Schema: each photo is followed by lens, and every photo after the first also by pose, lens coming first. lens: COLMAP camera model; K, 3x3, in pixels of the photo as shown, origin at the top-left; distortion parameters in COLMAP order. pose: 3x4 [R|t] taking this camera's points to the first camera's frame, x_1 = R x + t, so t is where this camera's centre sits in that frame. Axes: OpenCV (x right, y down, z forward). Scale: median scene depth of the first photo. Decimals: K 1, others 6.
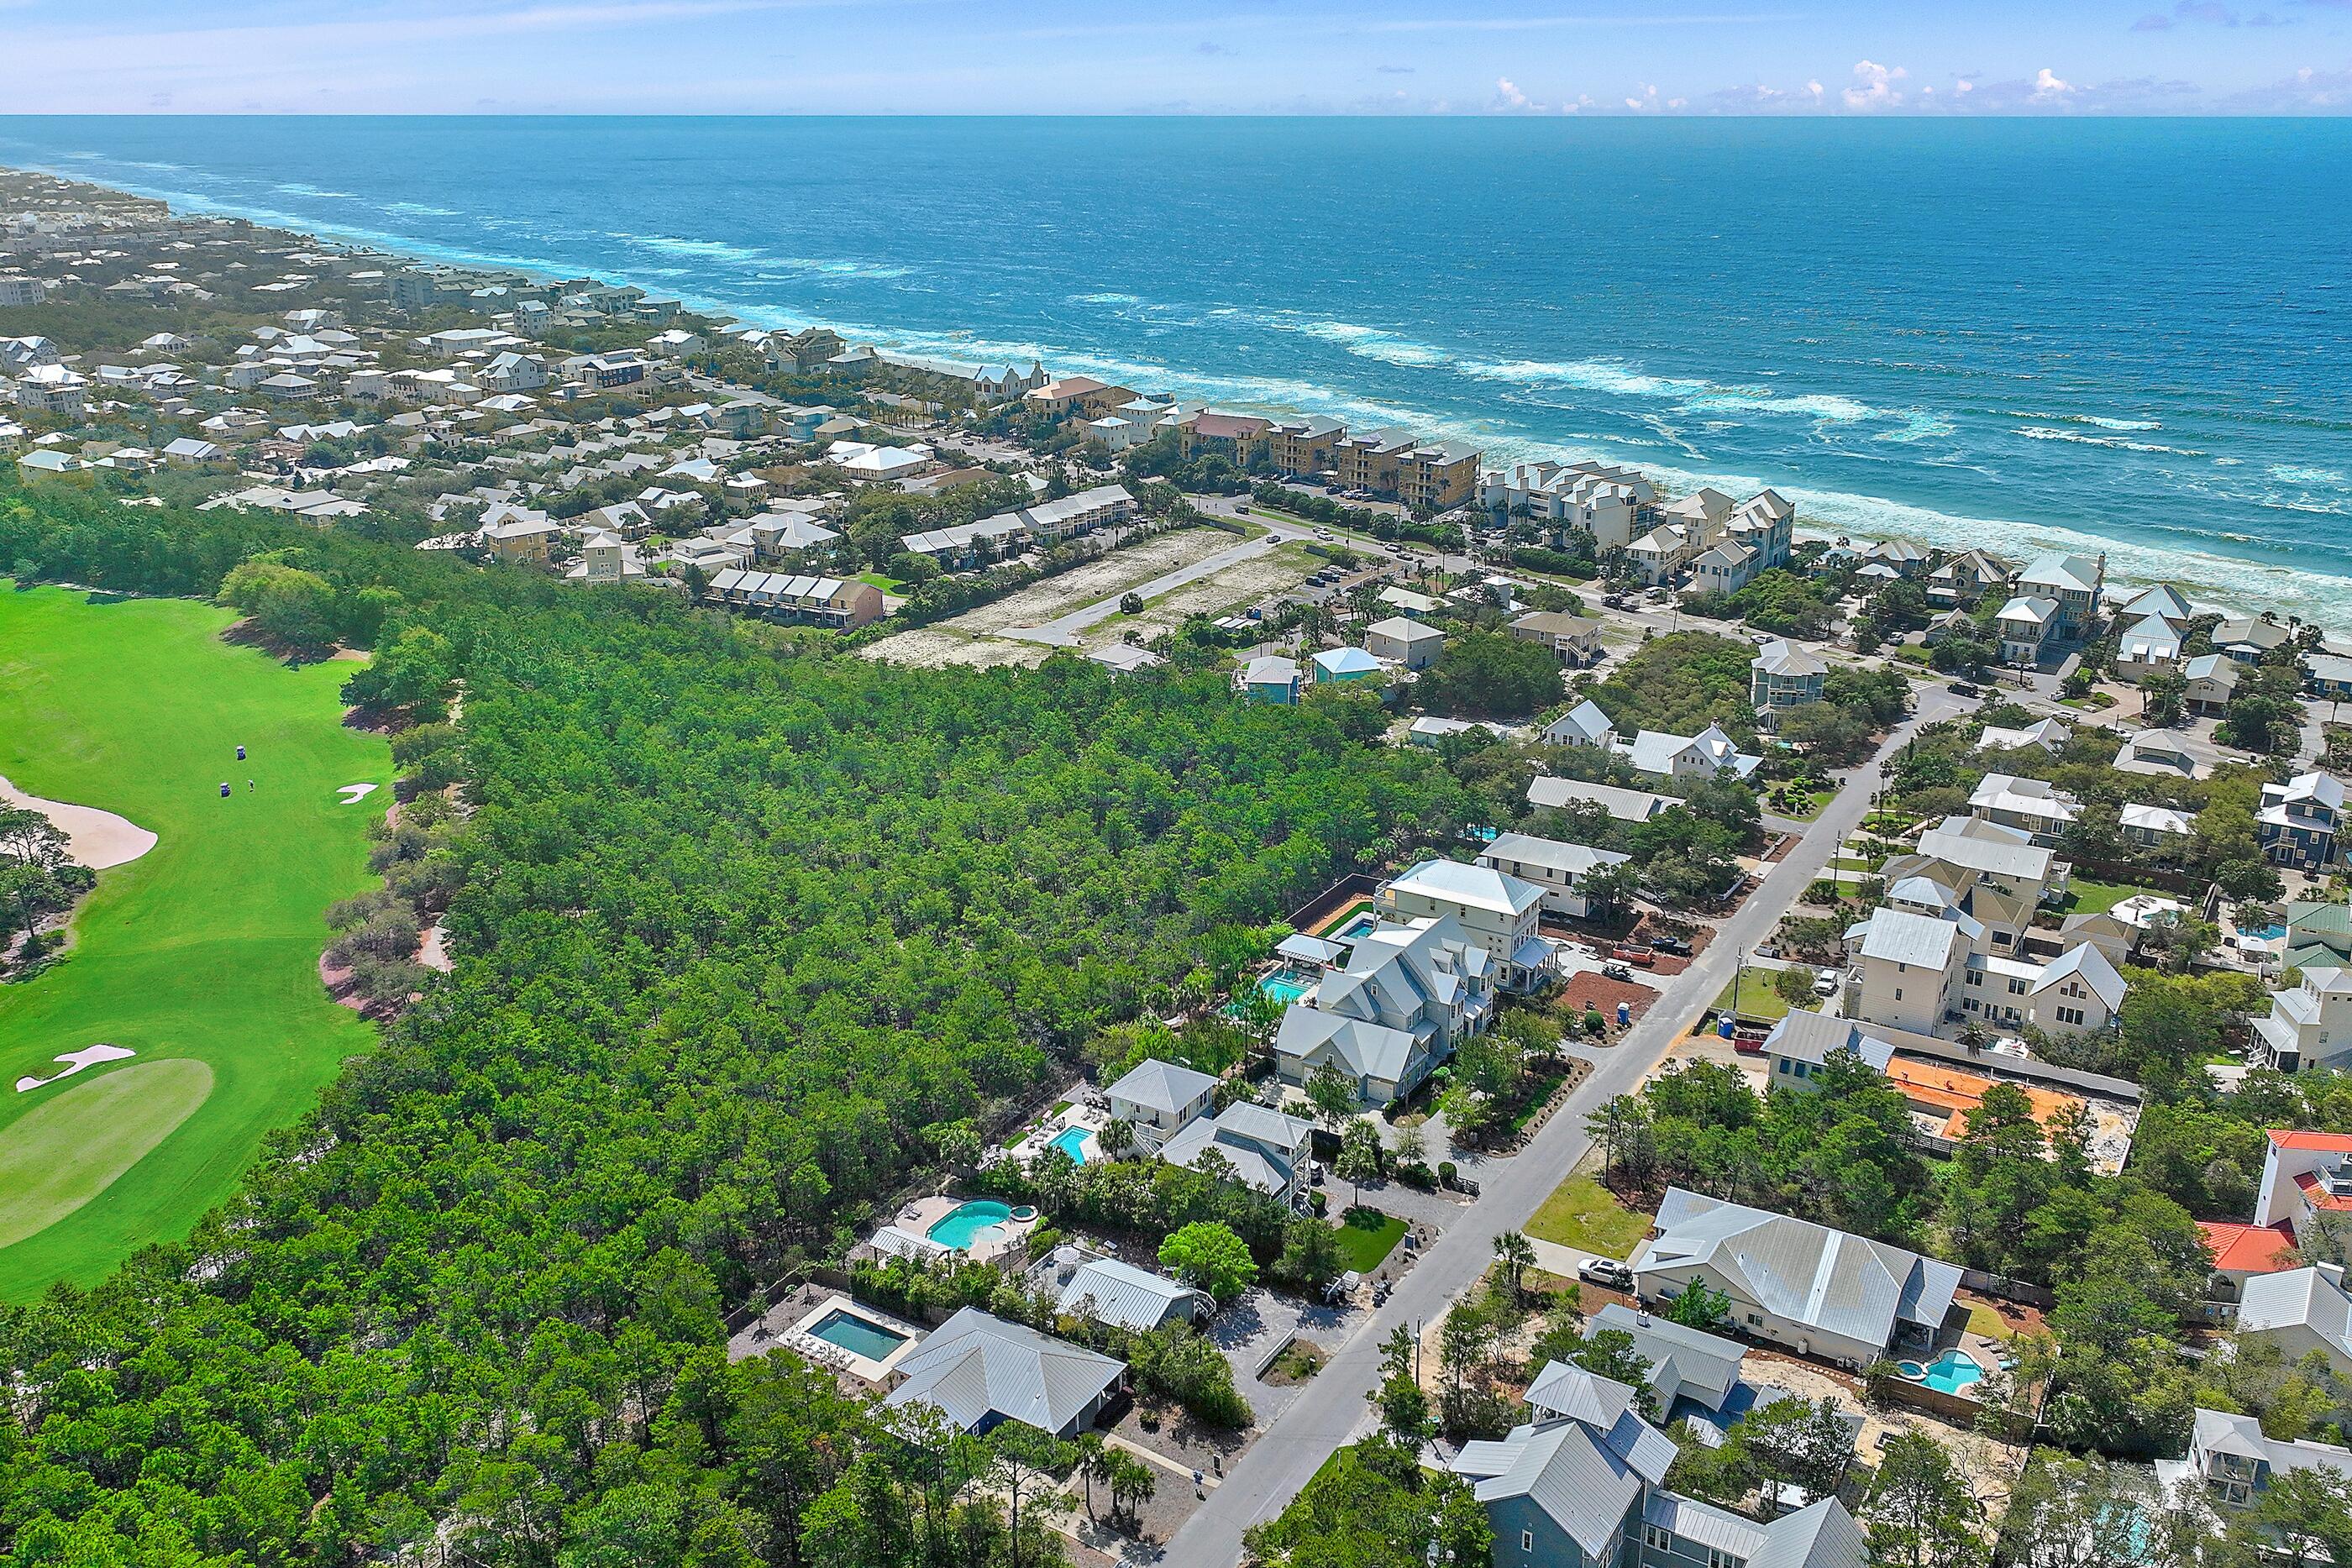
lens RADIAL K [[2095.7, 0, 1176.0], [0, 2095.7, 784.0], [0, 0, 1]] dist [0.007511, -0.000427]
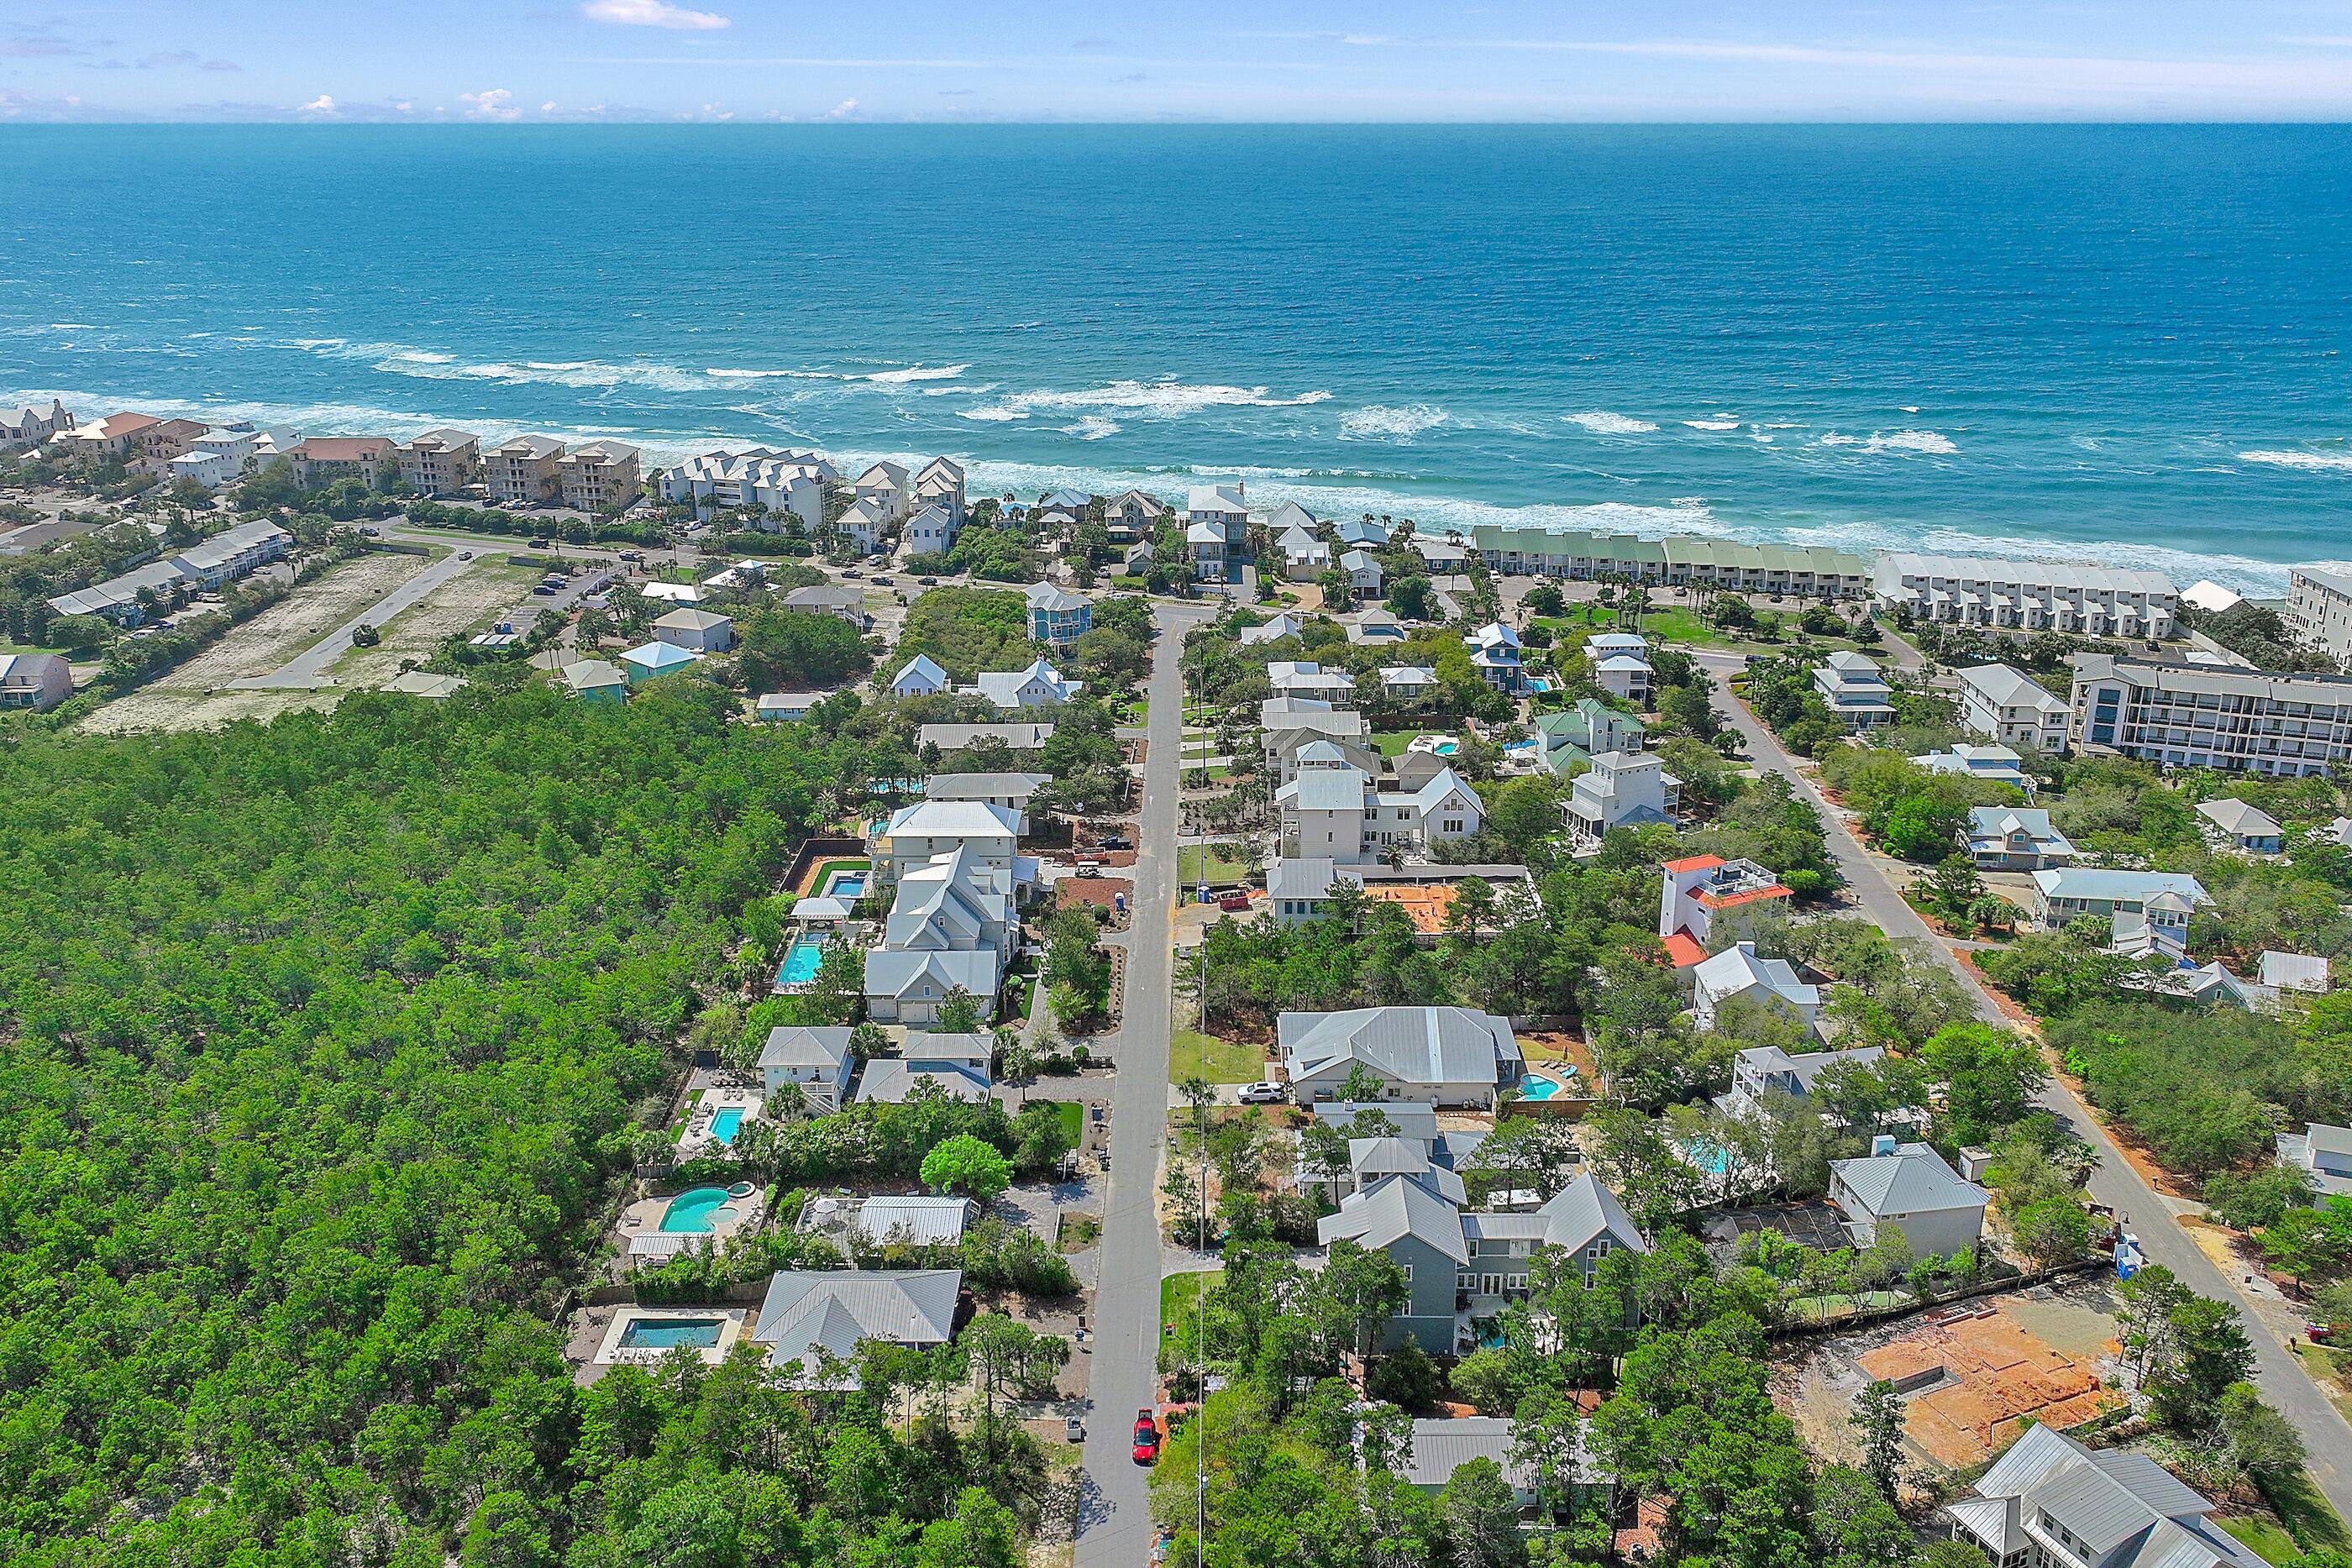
lens RADIAL K [[2095.7, 0, 1176.0], [0, 2095.7, 784.0], [0, 0, 1]] dist [0.007511, -0.000427]
pose [[0.841341, -0.170708, 0.512839, -0.259462], [0.171296, 0.984119, 0.046563, -0.001657], [-0.512643, 0.048672, 0.857221, -0.000985]]
